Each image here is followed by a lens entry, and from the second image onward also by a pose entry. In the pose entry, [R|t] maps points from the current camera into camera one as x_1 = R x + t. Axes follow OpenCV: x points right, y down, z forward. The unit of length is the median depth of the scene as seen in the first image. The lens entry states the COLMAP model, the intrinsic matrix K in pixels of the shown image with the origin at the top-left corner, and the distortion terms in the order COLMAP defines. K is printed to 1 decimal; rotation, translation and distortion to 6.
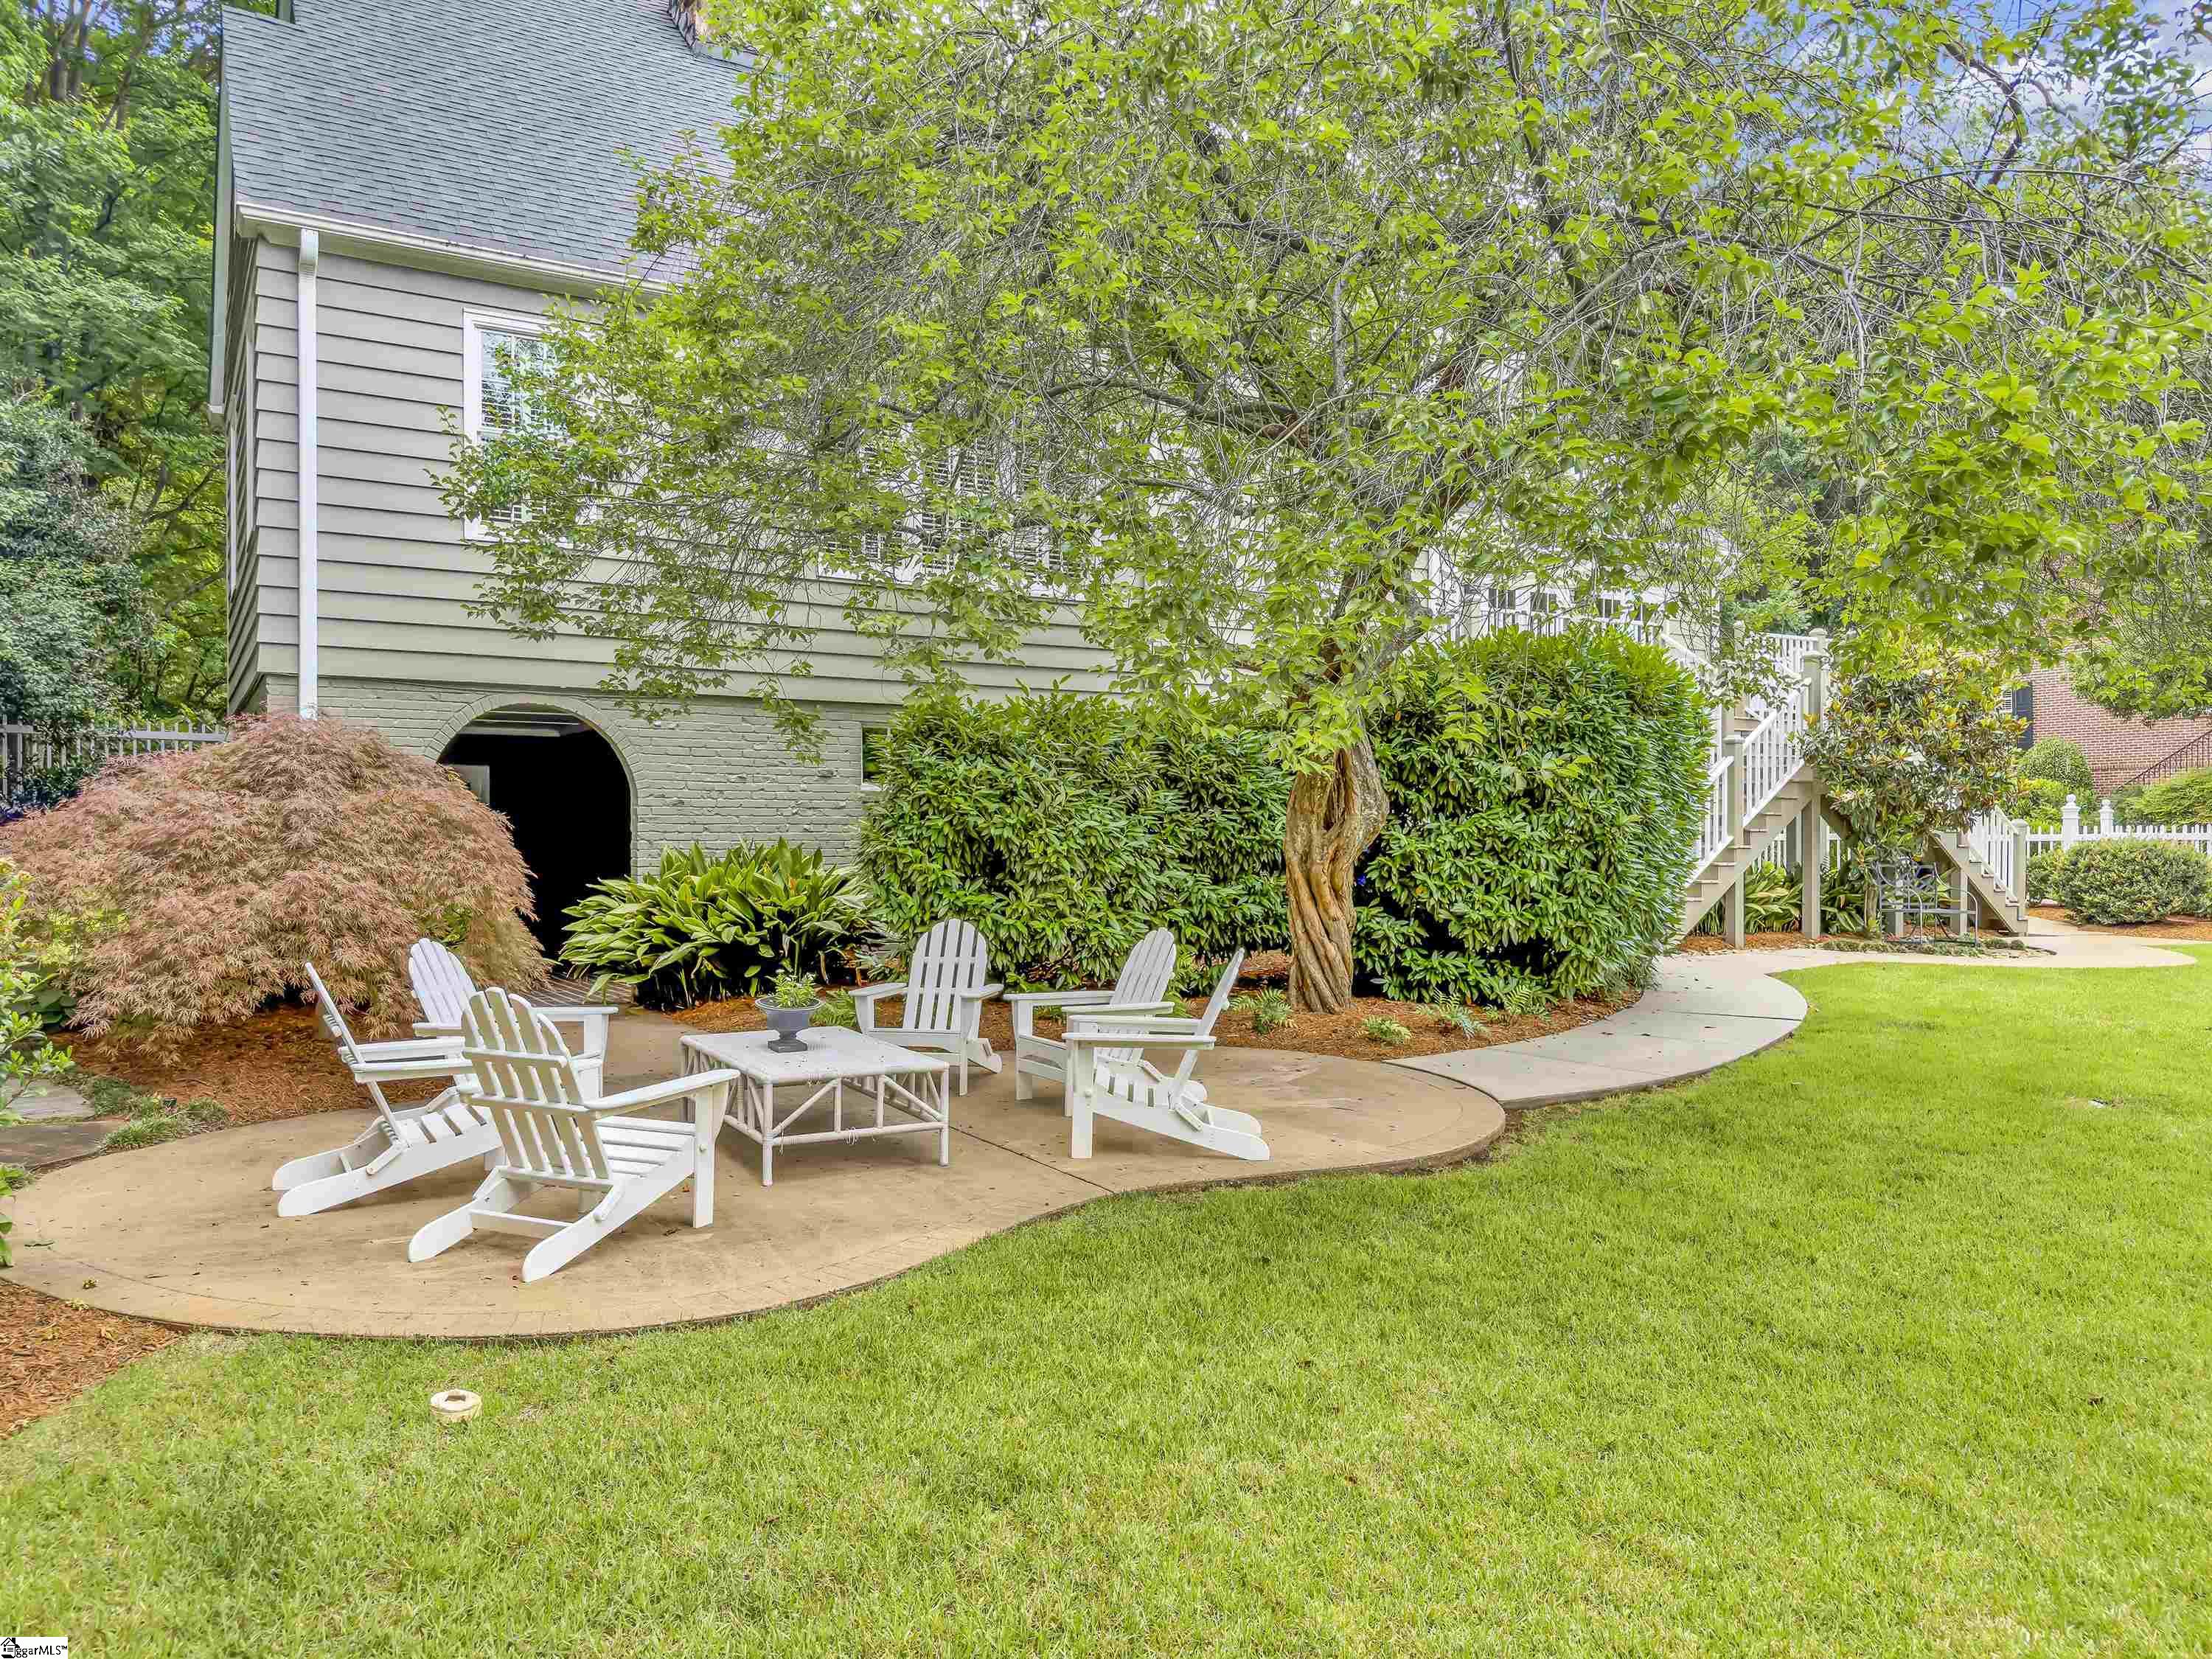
lens RADIAL K [[1720.4, 0, 1103.6], [0, 1720.4, 832.1], [0, 0, 1]] dist [-0.009626, -0.001645]
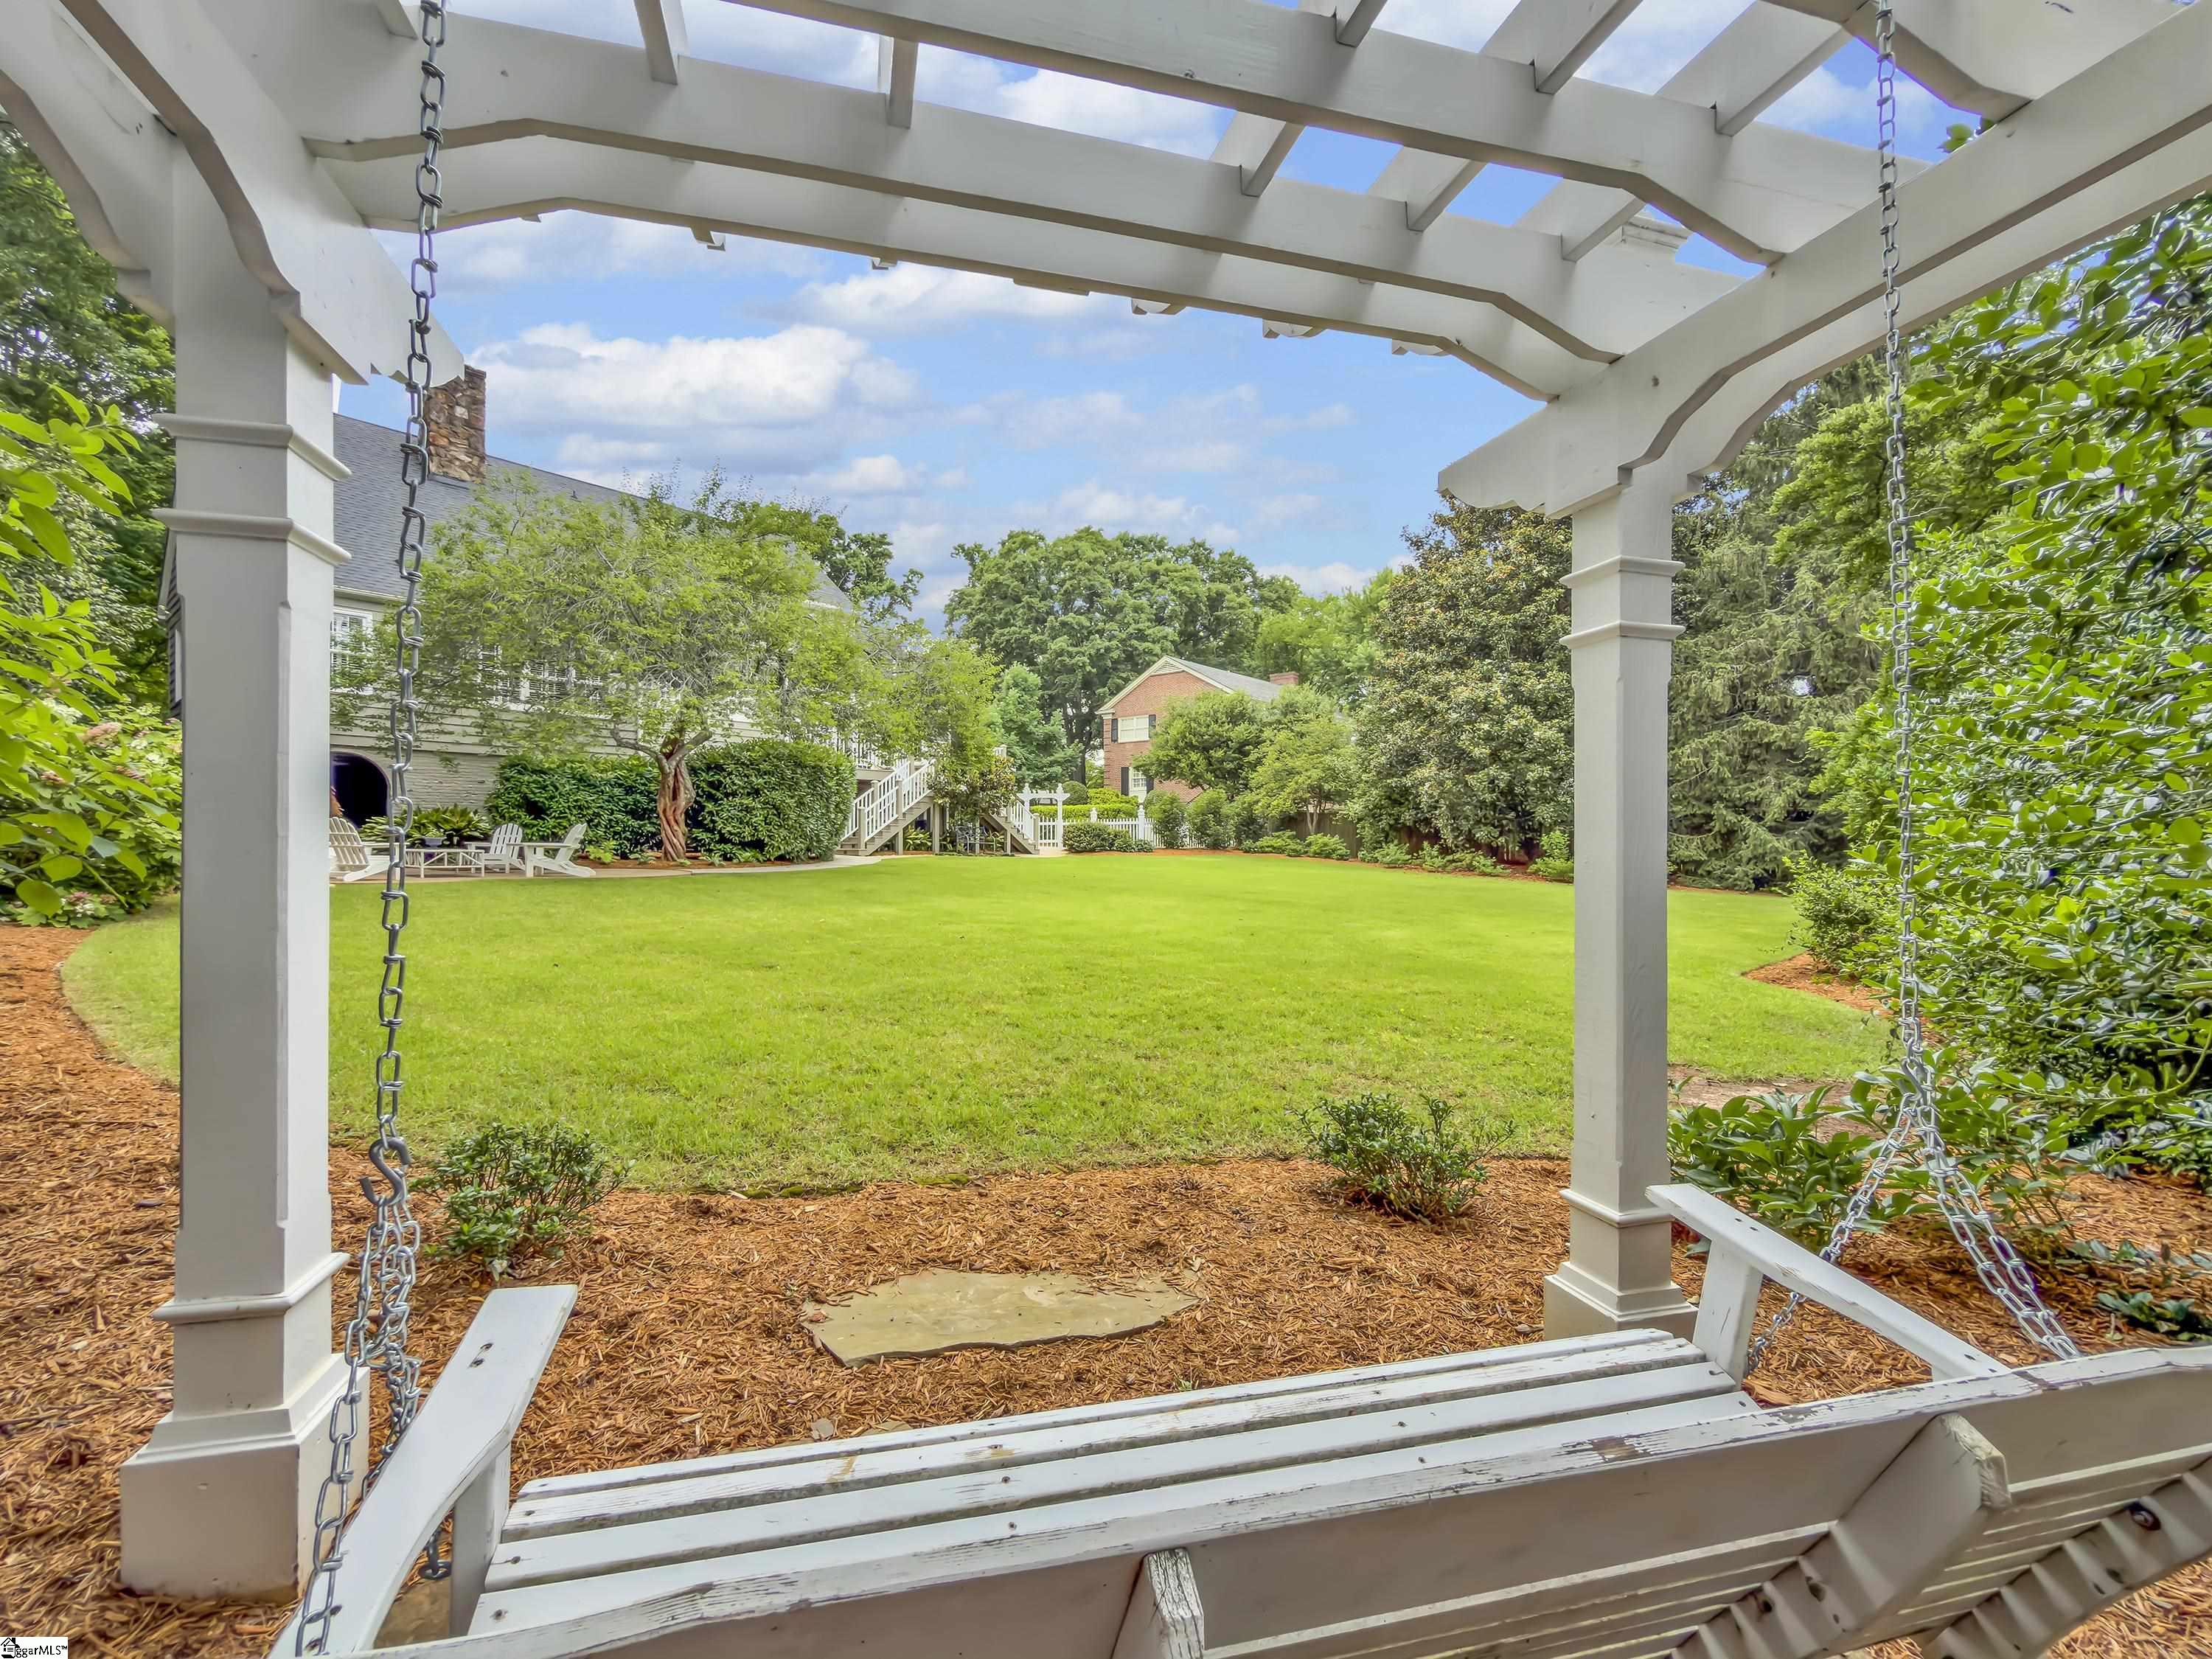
lens RADIAL K [[889.8, 0, 1113.2], [0, 889.8, 828.0], [0, 0, 1]] dist [0.001593, 0.000099]
pose [[0.924606, -0.001206, 0.380922, 0.273320], [0.003202, 0.999984, -0.004605, 0.060431], [-0.380910, 0.005478, 0.924596, -0.815691]]
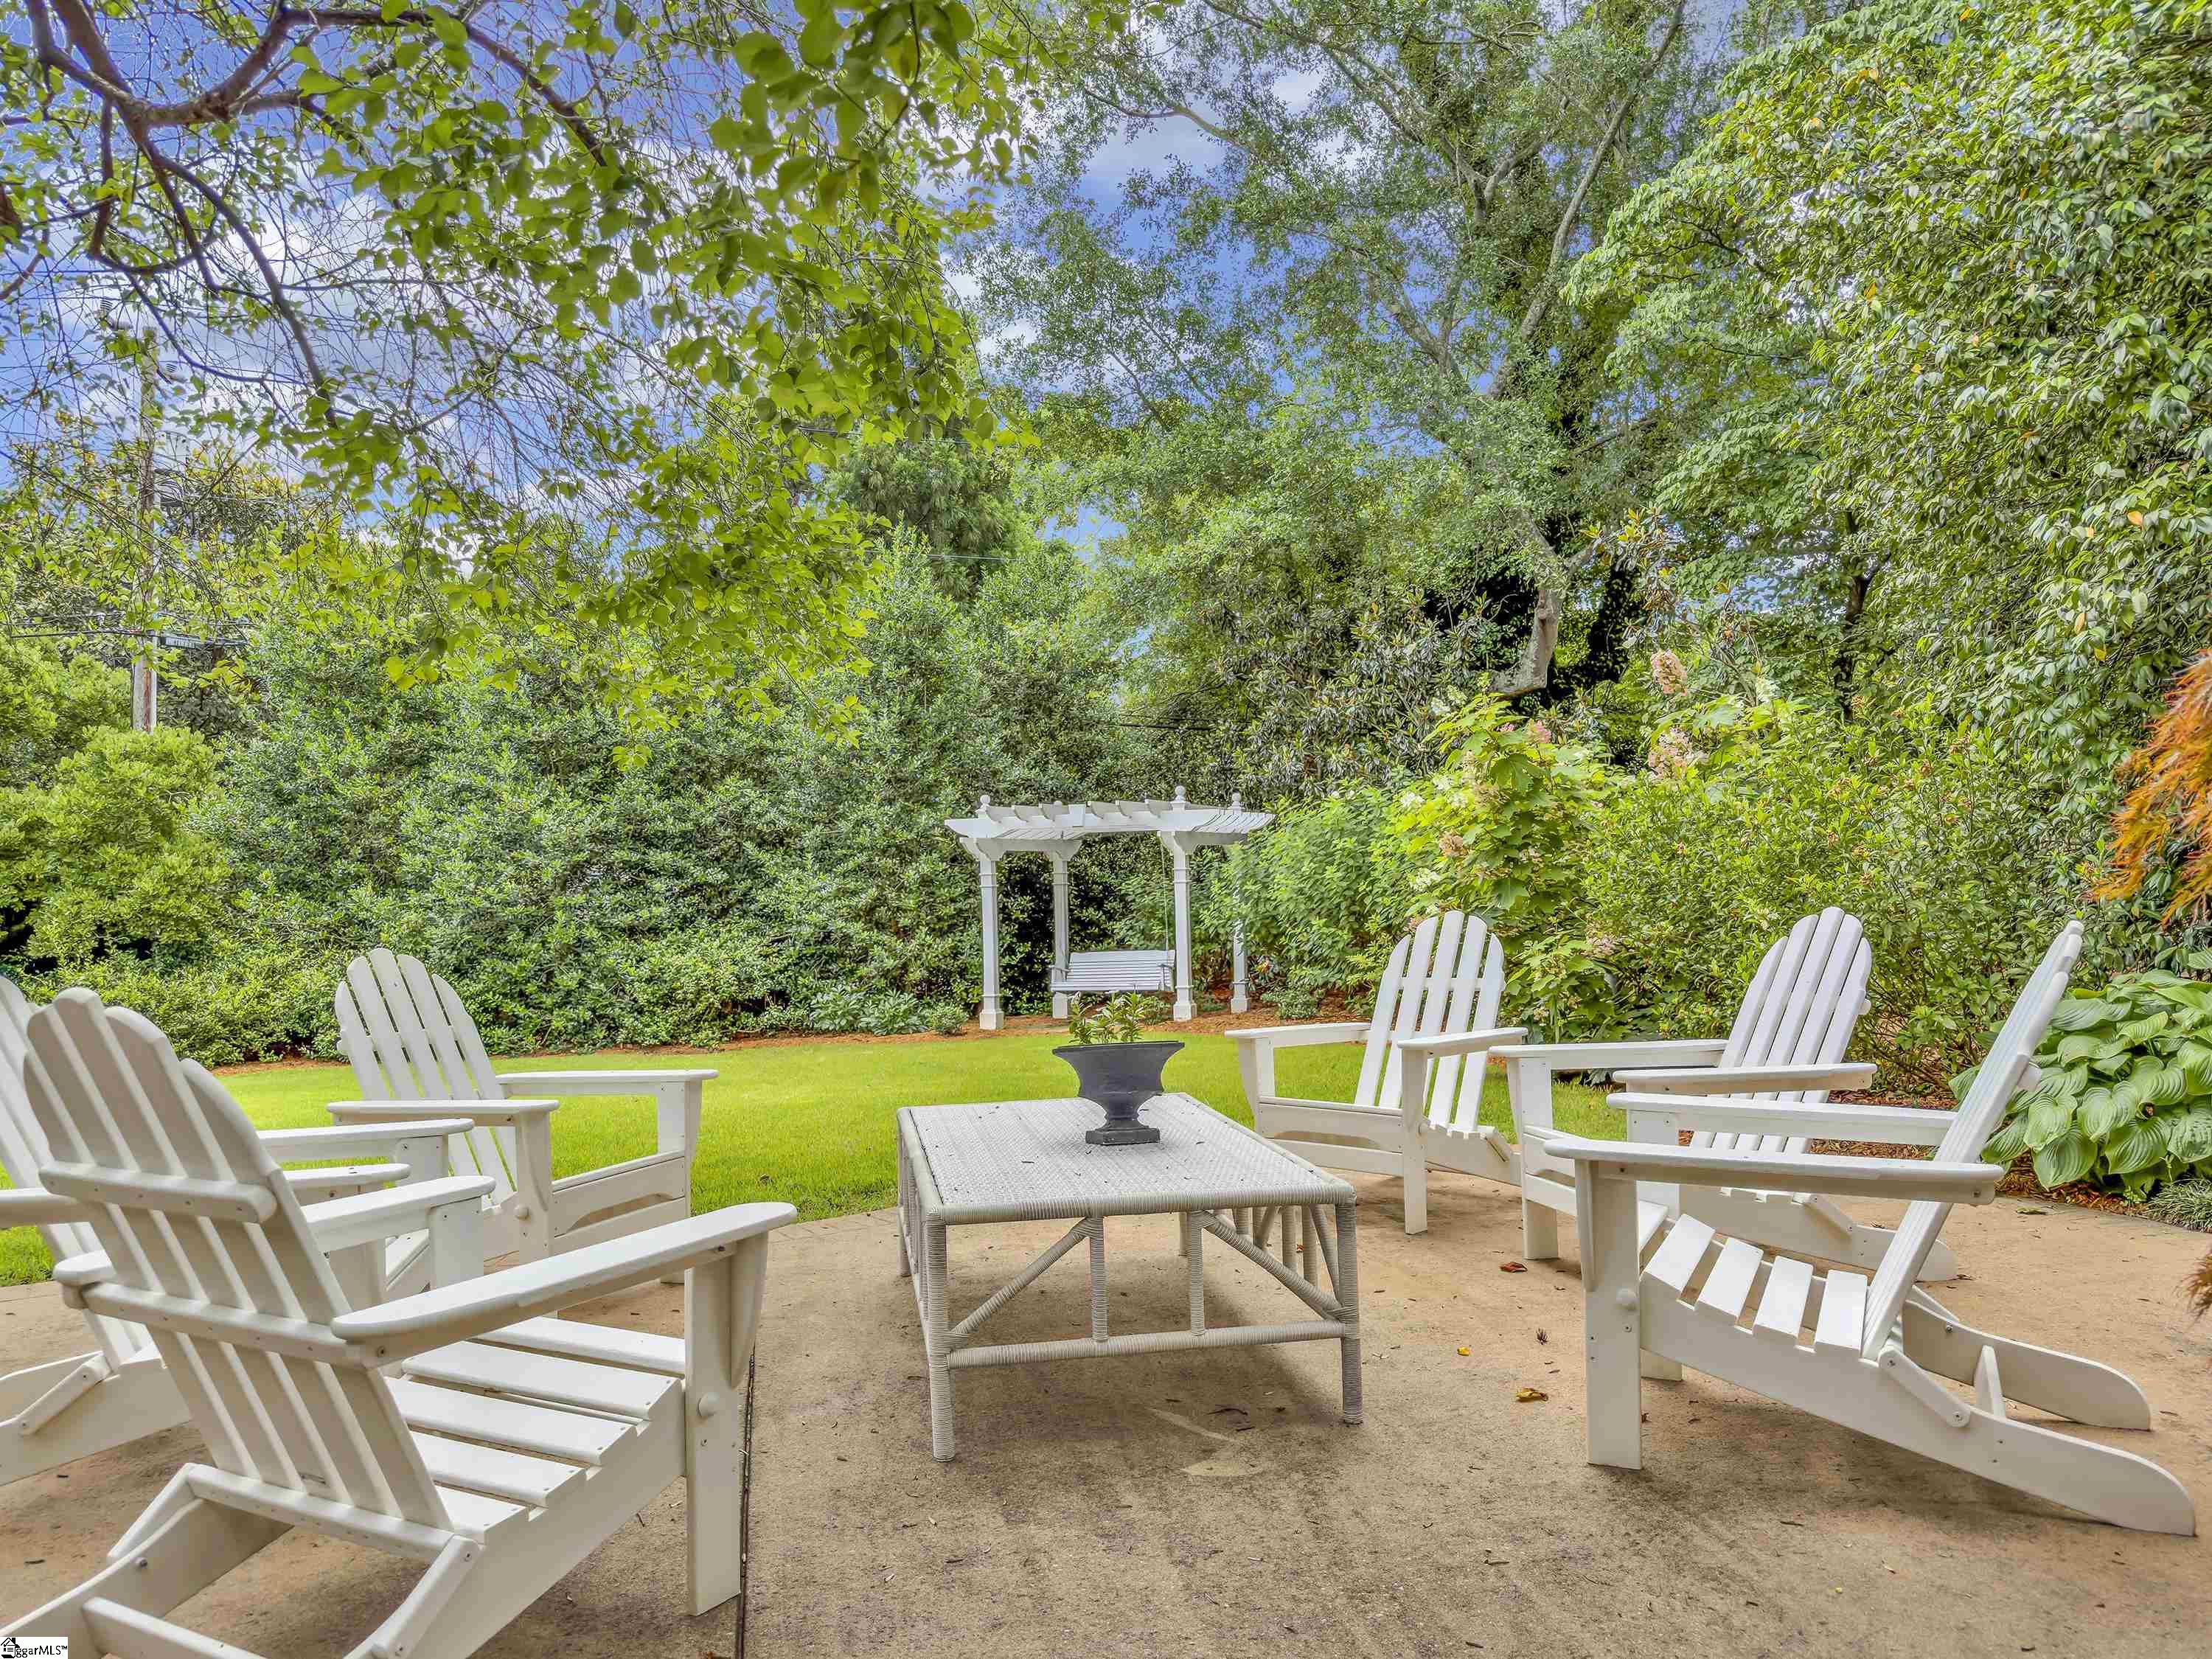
lens RADIAL K [[1720.4, 0, 1106.1], [0, 1720.4, 830.4], [0, 0, 1]] dist [-0.009626, -0.001645]
pose [[0.933706, -0.036166, -0.356208, 0.012365], [0.027276, 0.999179, -0.029948, 0.034230], [0.356999, 0.018247, 0.933926, 0.378614]]
